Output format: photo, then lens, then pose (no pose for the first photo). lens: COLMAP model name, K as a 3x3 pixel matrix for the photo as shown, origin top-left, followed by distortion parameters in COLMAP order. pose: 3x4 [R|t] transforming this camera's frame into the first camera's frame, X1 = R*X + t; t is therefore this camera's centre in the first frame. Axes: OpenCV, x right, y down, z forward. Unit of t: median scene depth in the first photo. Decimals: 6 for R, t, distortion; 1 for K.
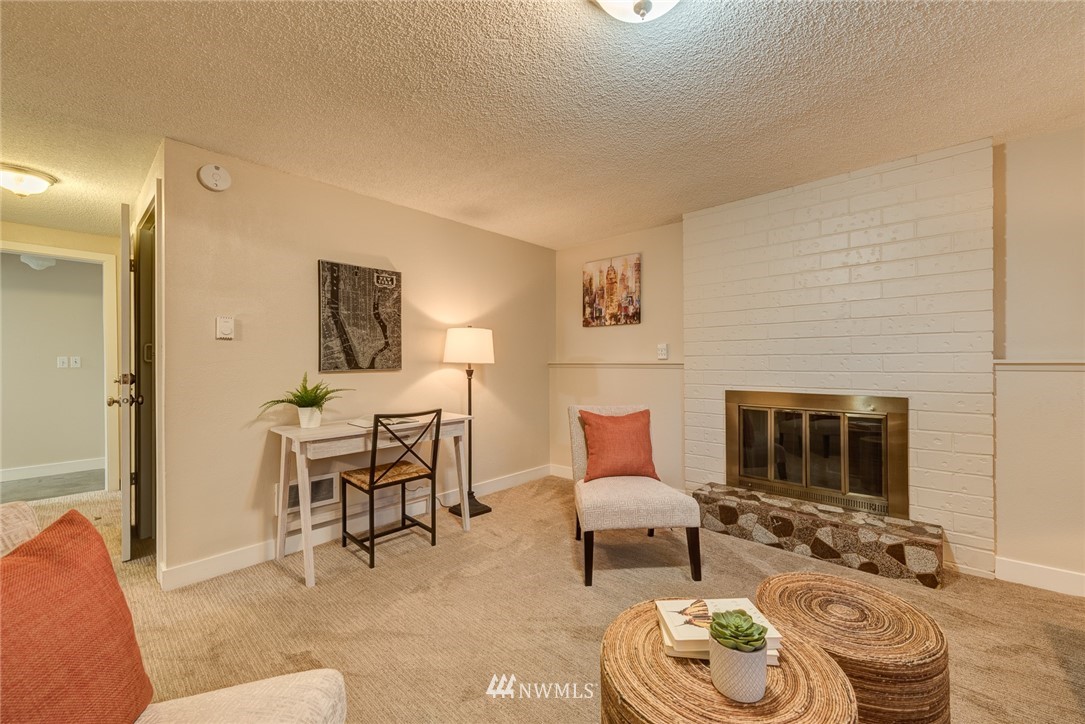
lens RADIAL K [[428.4, 0, 541.8], [0, 428.4, 360.8], [0, 0, 1]] dist [0.005975, -0.000972]
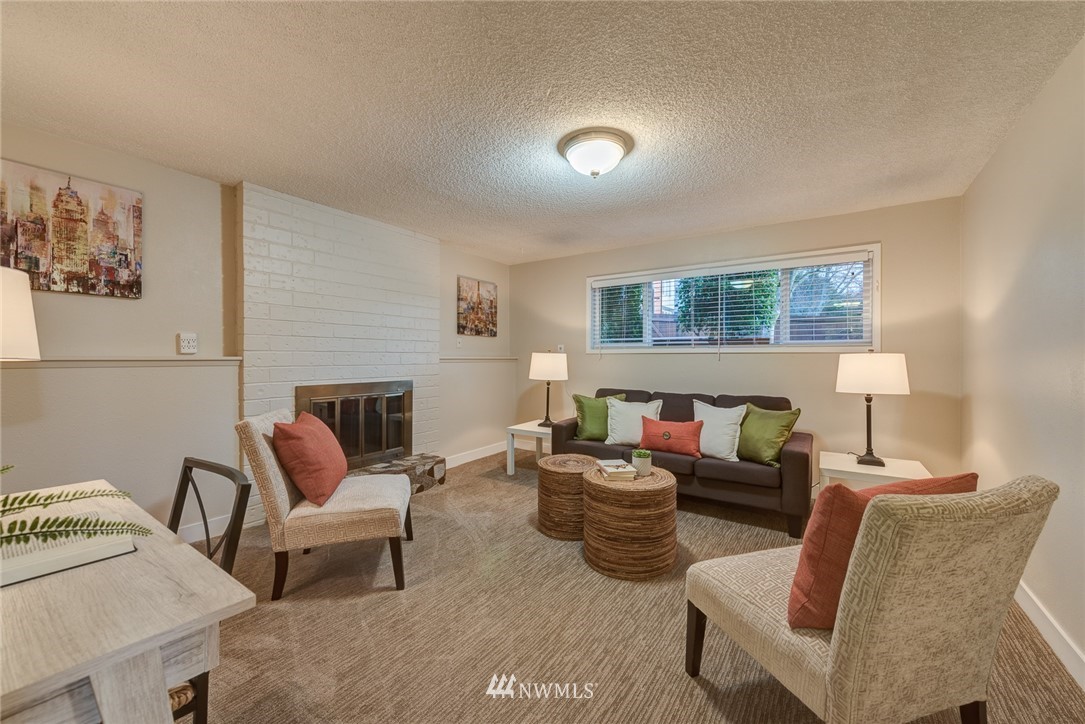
lens RADIAL K [[428.4, 0, 541.7], [0, 428.4, 361.4], [0, 0, 1]] dist [0.005975, -0.000972]
pose [[-0.143609, -0.005704, 0.989618, -0.506254], [-0.002892, 0.999982, 0.005344, 0.003383], [-0.989630, -0.002095, -0.143623, 0.471056]]
